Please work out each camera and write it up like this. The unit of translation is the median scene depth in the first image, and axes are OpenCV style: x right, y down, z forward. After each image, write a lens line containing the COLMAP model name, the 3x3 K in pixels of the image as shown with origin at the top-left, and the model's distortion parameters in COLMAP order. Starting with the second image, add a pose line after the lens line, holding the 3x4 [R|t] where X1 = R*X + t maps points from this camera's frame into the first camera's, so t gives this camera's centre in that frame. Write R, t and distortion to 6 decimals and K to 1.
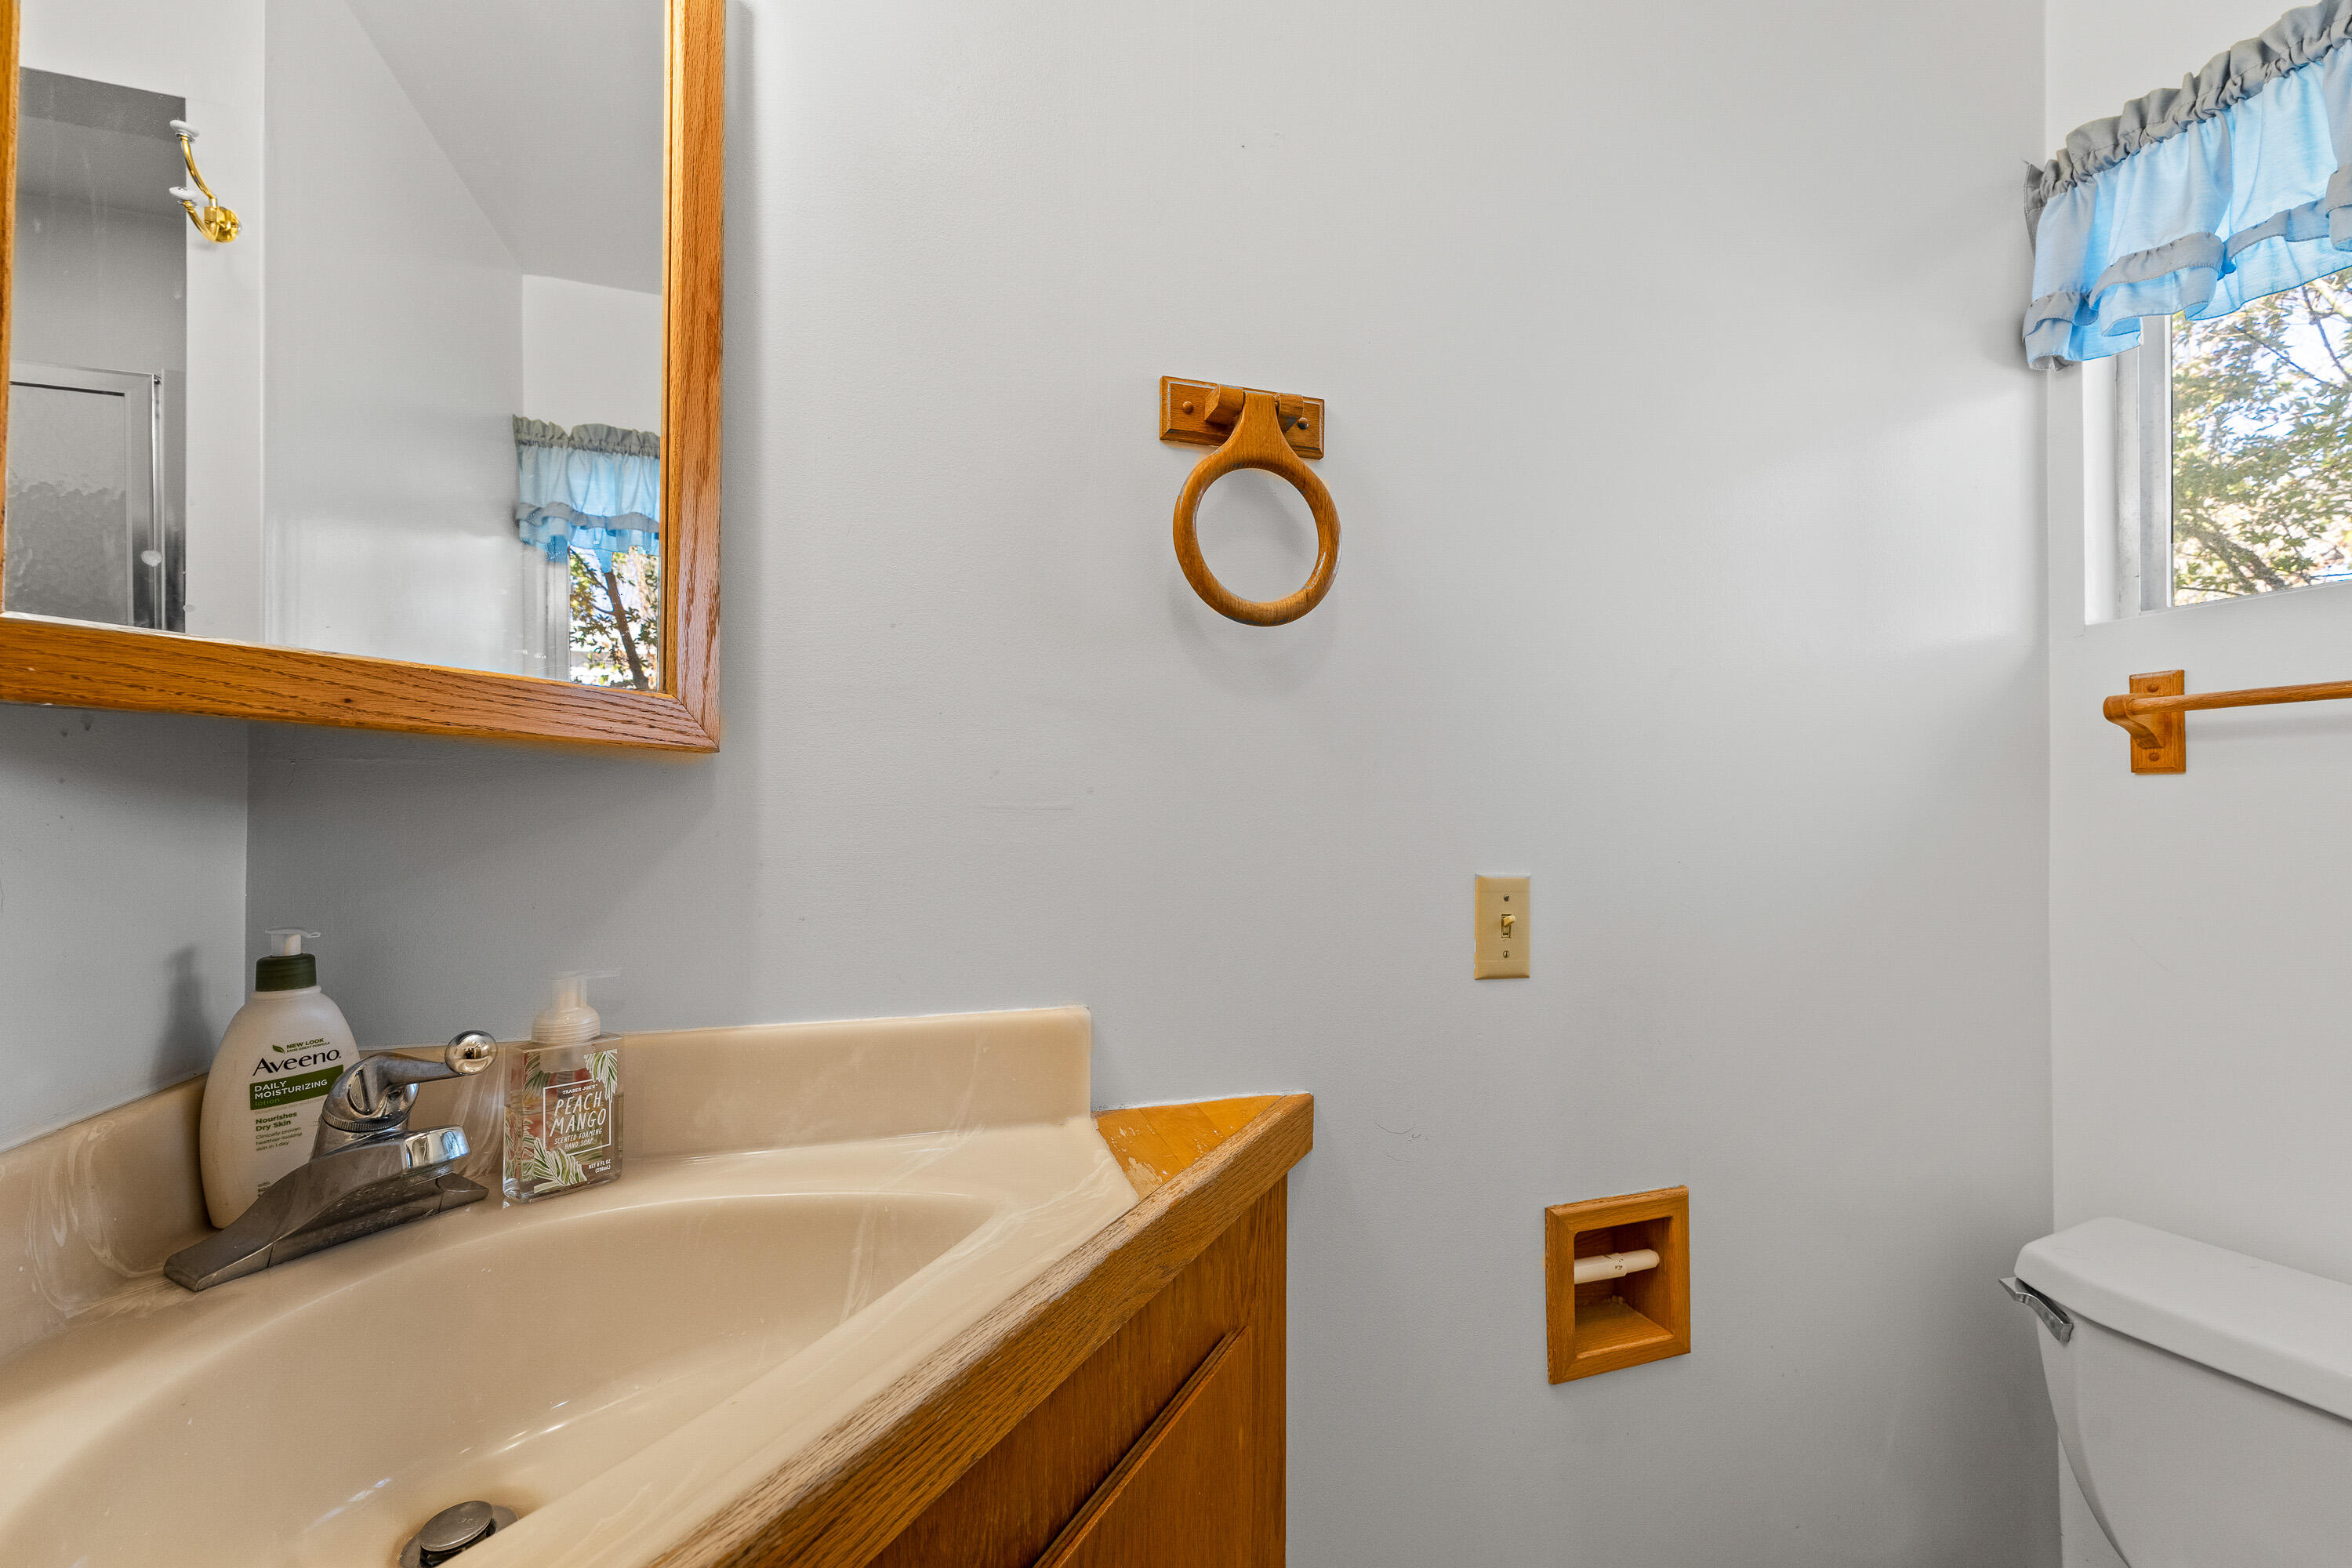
lens RADIAL K [[963.3, 0, 1176.0], [0, 963.3, 817.9], [0, 0, 1]] dist [-0.001923, -0.000286]
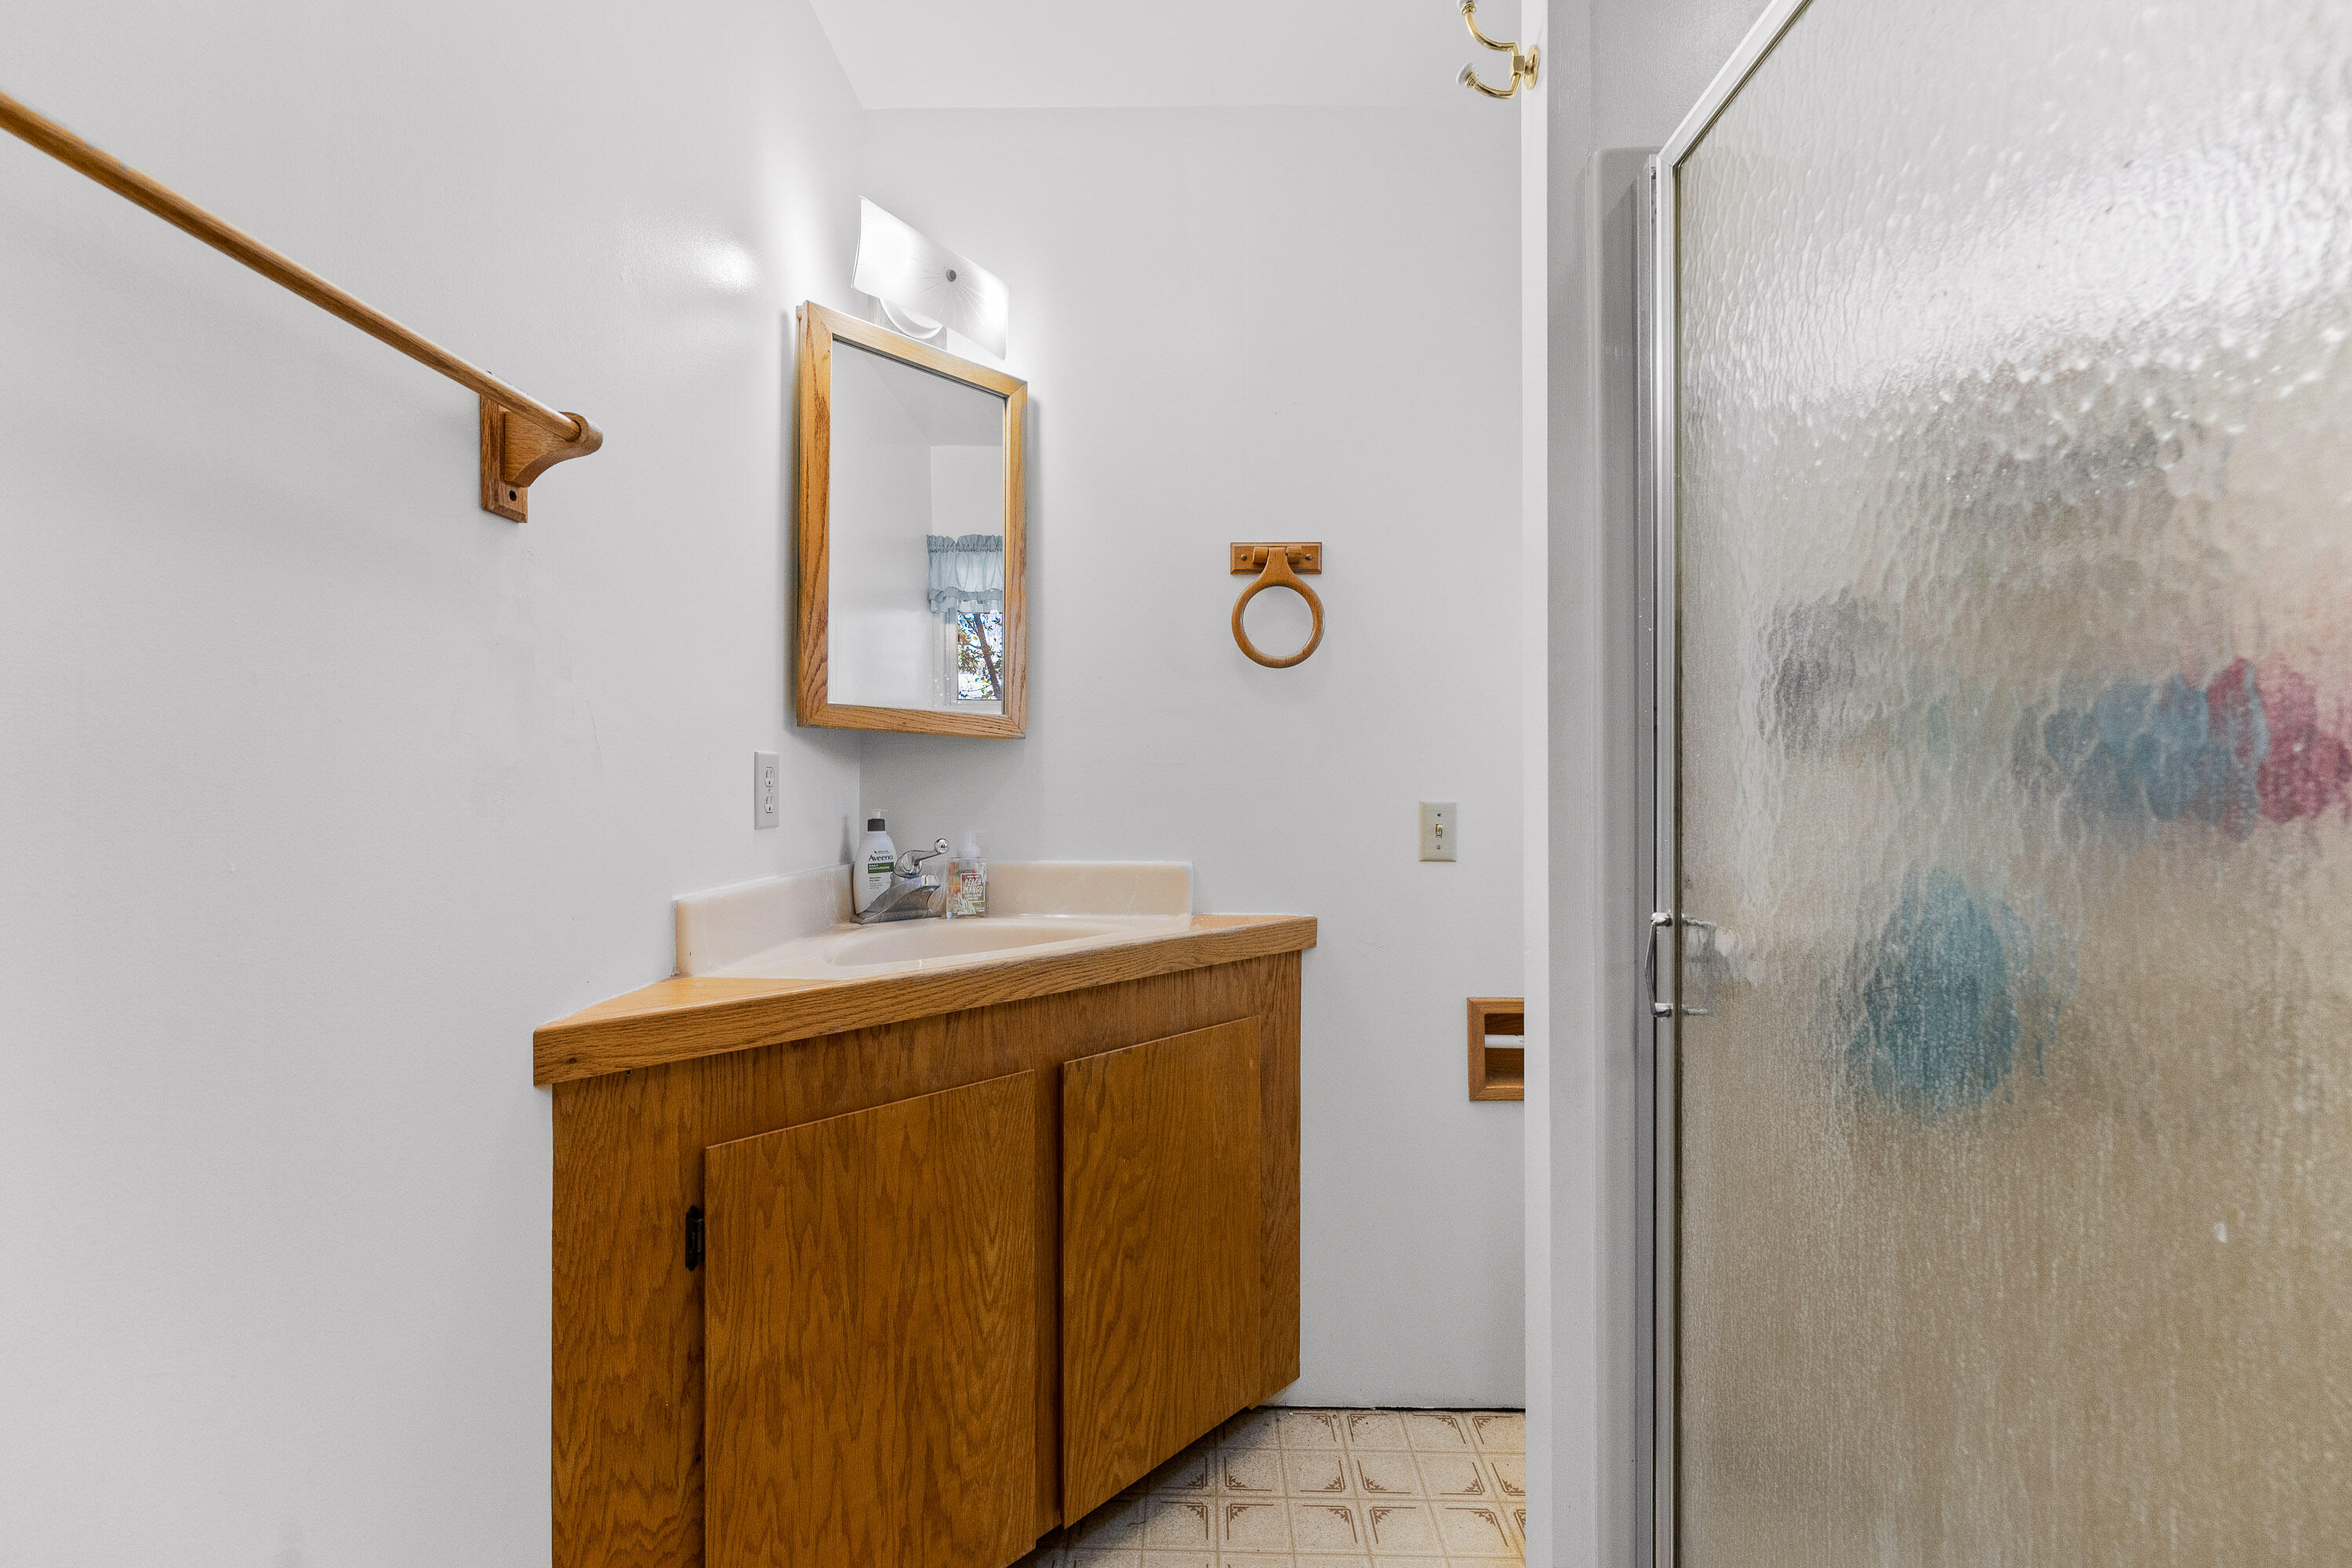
lens RADIAL K [[963.3, 0, 1176.0], [0, 963.3, 817.9], [0, 0, 1]] dist [-0.001923, -0.000286]
pose [[0.946982, 0.007226, -0.321206, 0.488269], [-0.000106, 0.999754, 0.022179, 0.055037], [0.321287, -0.020969, 0.946750, -0.857684]]
